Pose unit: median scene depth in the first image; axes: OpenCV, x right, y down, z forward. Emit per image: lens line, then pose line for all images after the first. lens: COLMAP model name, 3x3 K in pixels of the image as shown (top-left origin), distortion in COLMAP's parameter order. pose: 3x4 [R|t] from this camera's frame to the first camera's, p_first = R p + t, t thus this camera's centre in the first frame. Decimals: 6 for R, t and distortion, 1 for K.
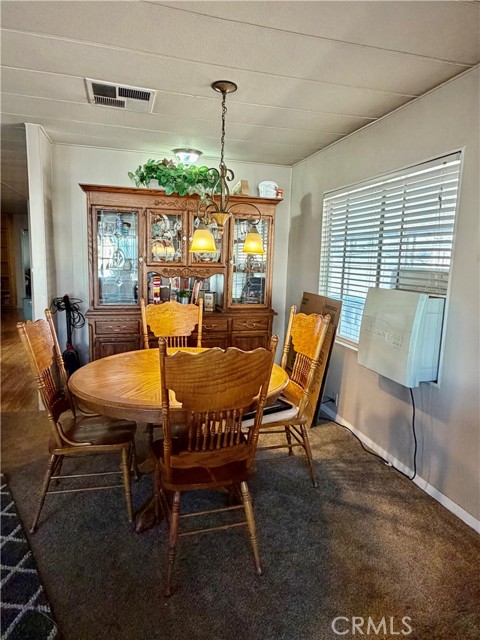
lens RADIAL K [[380.0, 0, 241.3], [0, 380.0, 317.4], [0, 0, 1]] dist [0.001693, -0.001967]
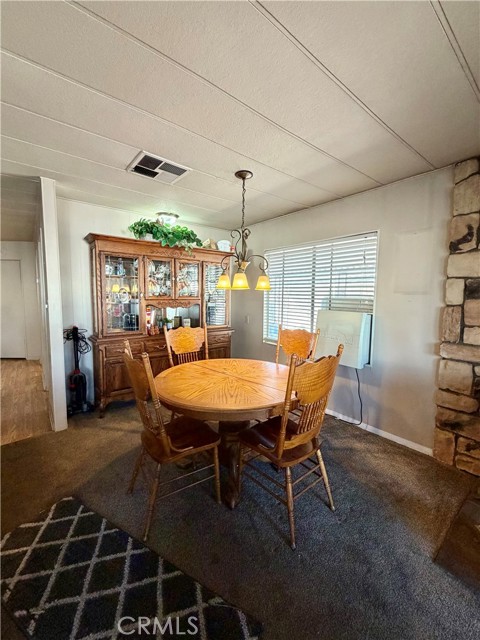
lens RADIAL K [[257.7, 0, 238.5], [0, 257.7, 319.6], [0, 0, 1]] dist [-0.000050, 0.000448]
pose [[0.926701, -0.052443, 0.372123, -0.339920], [0.069923, 0.996986, -0.033623, -0.022049], [-0.369238, 0.057178, 0.927574, 0.100962]]
